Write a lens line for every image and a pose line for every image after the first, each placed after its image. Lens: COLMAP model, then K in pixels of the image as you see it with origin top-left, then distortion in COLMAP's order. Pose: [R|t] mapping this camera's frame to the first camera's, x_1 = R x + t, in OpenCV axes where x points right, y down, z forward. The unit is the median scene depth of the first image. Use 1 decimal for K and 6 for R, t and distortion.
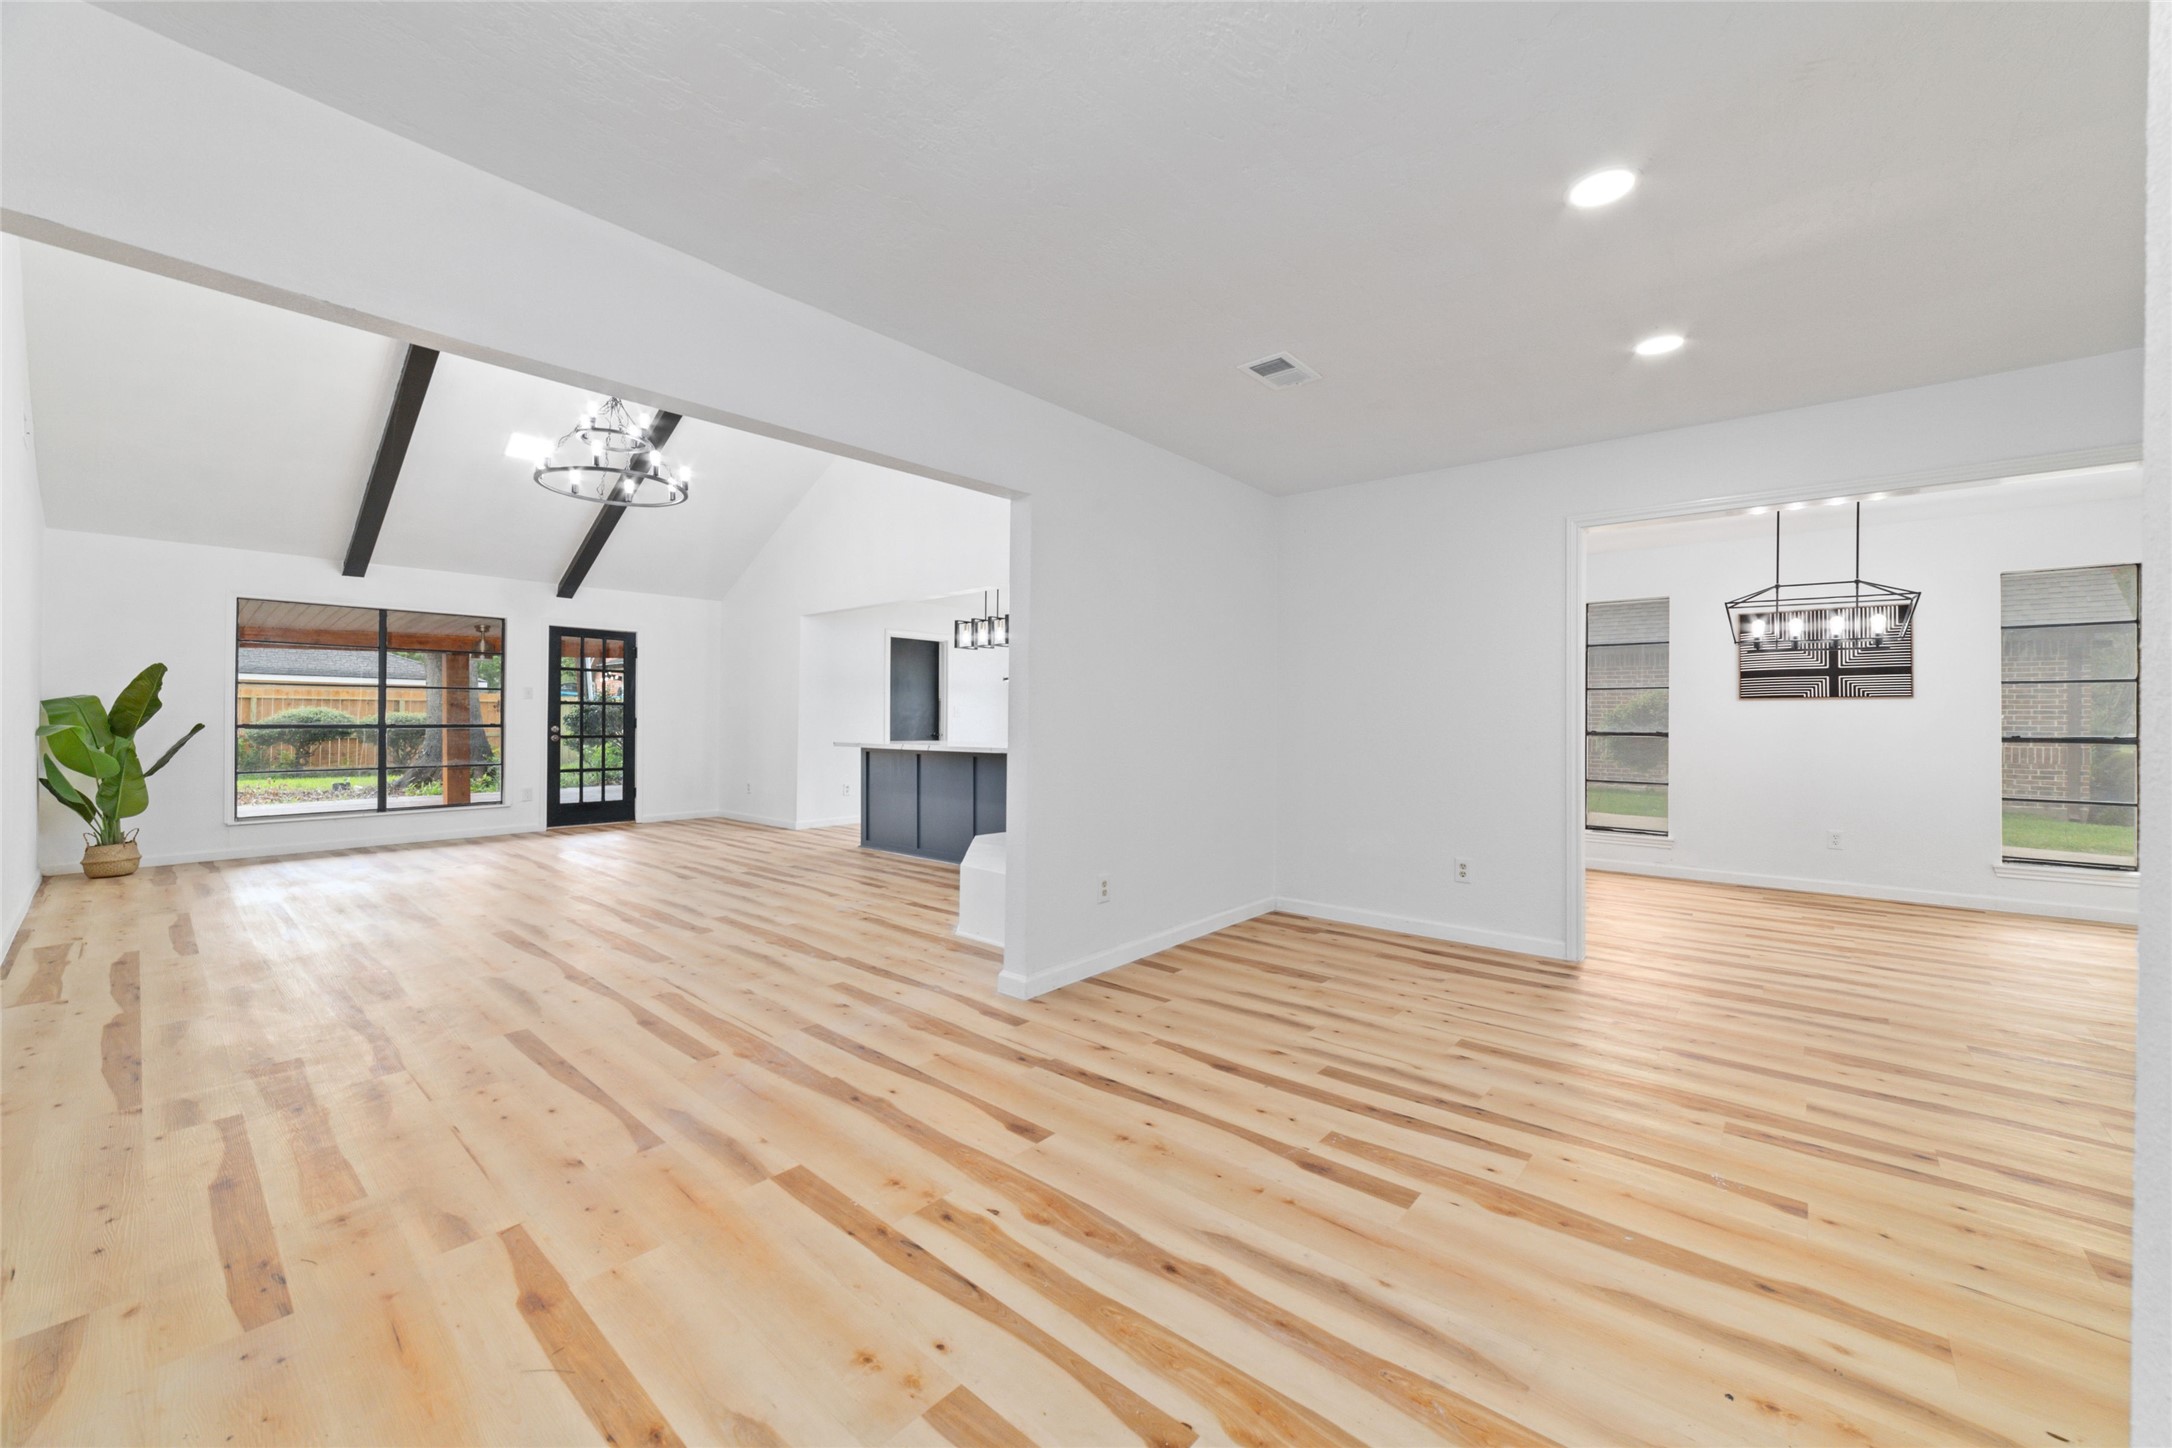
lens RADIAL K [[837.4, 0, 1101.1], [0, 837.4, 715.2], [0, 0, 1]] dist [-0.019799, 0.004948]
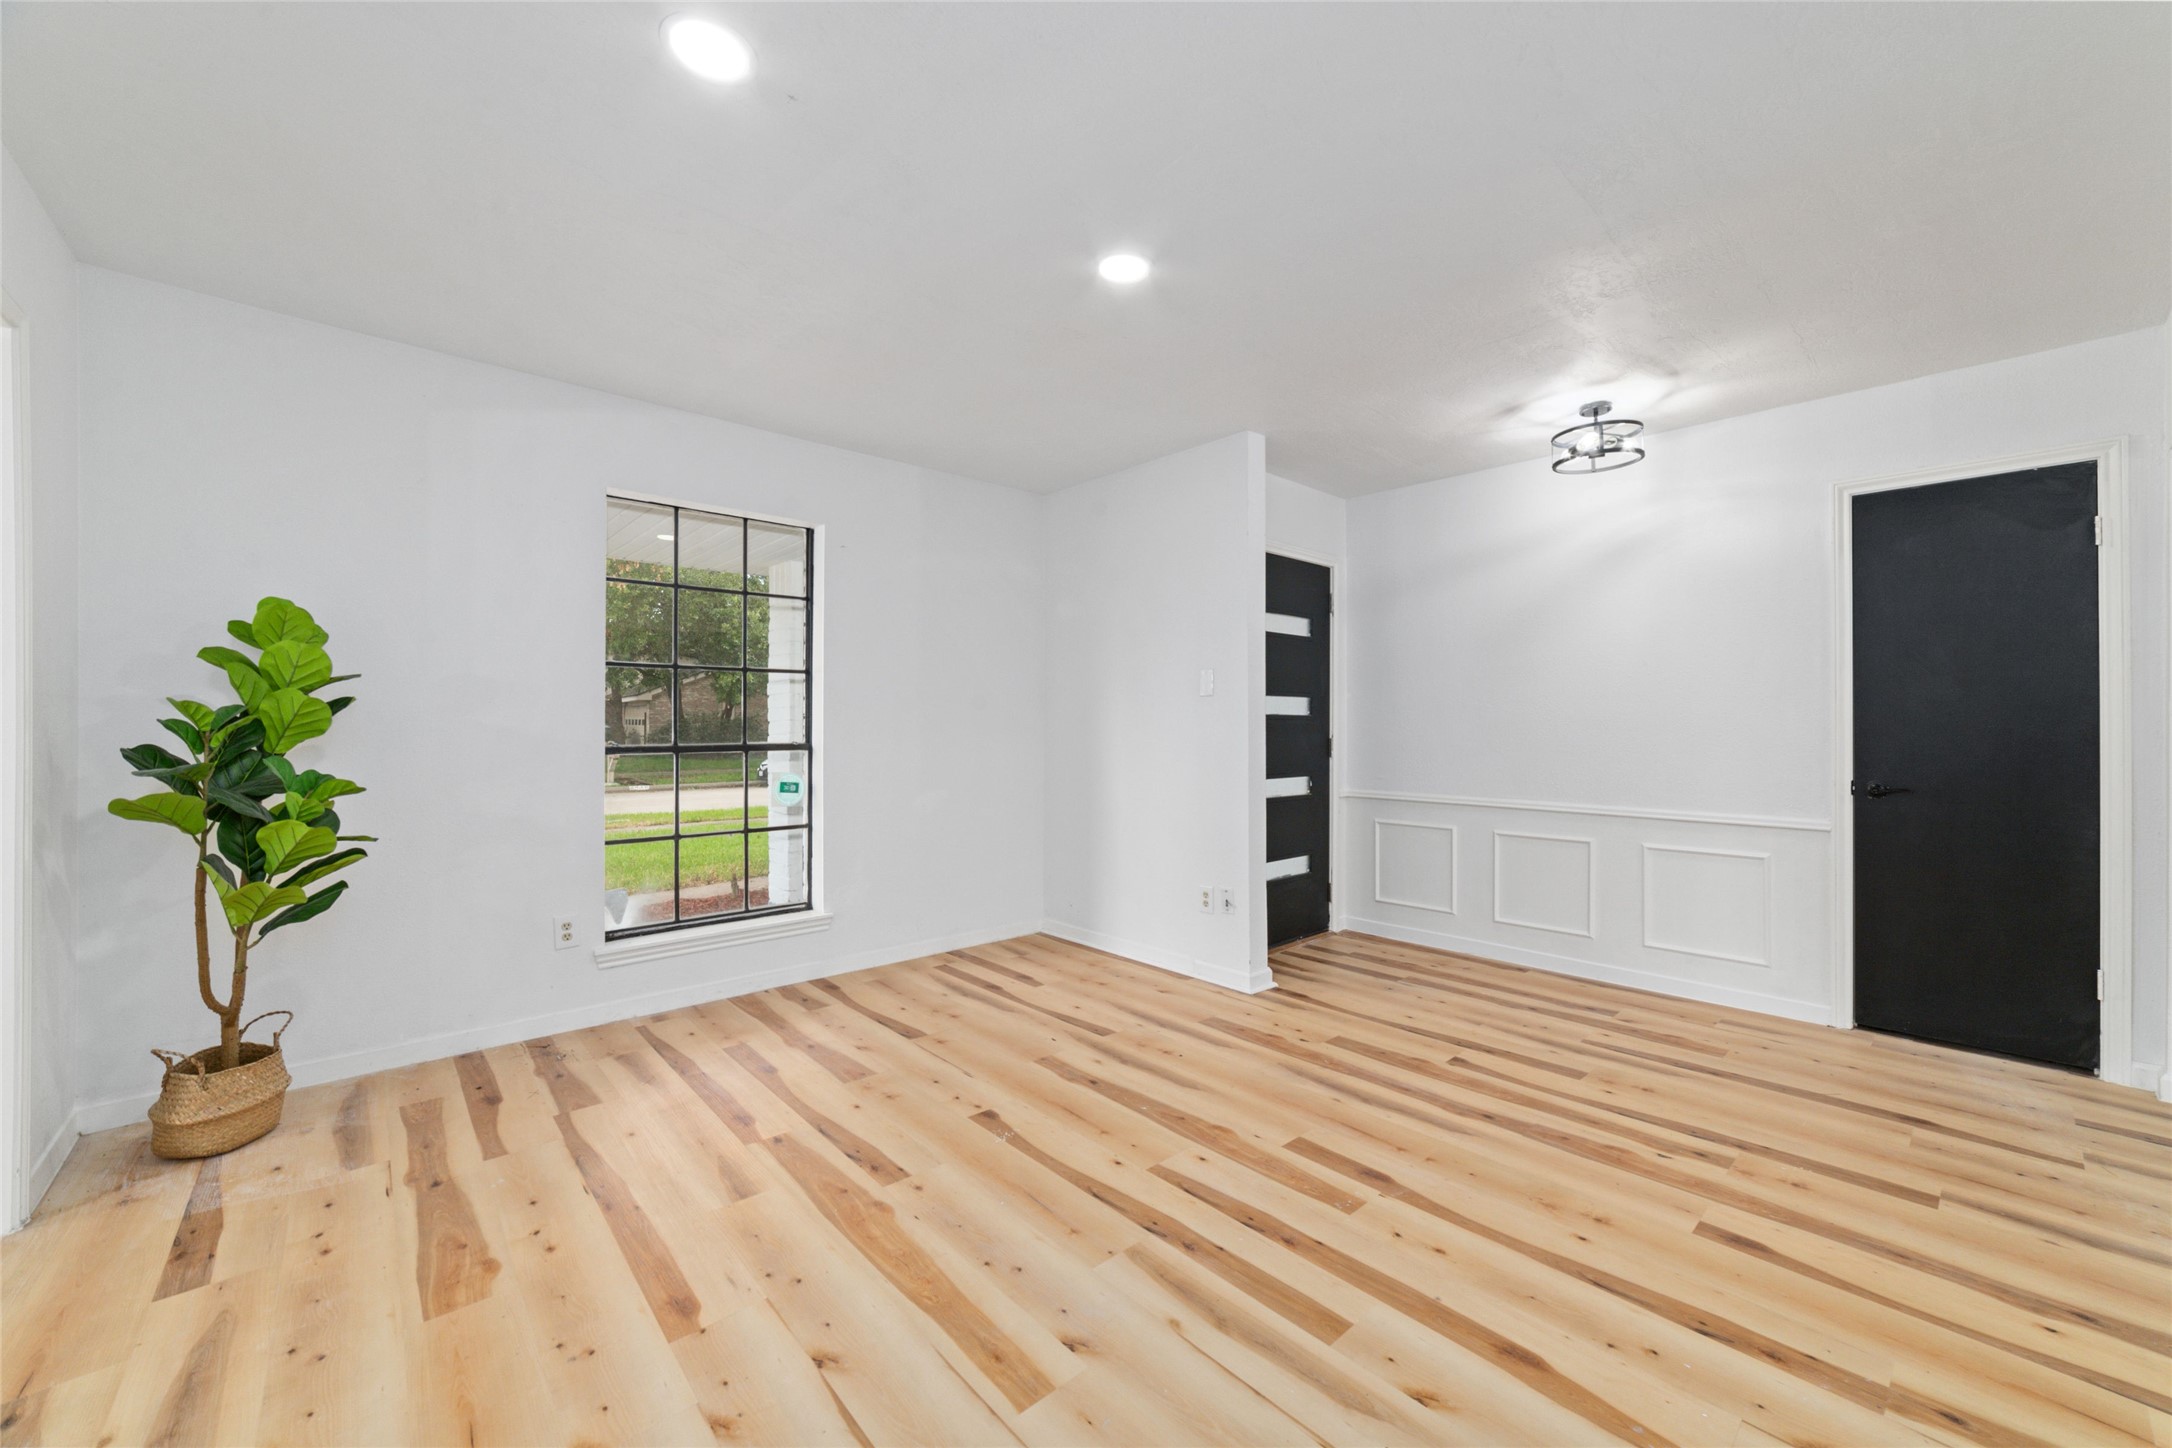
lens RADIAL K [[837.4, 0, 1106.0], [0, 837.4, 732.4], [0, 0, 1]] dist [-0.019799, 0.004948]
pose [[-0.992729, -0.012525, 0.119715, 0.214772], [-0.011582, 0.999896, 0.008571, 0.001661], [-0.119810, 0.007122, -0.992771, 0.935530]]
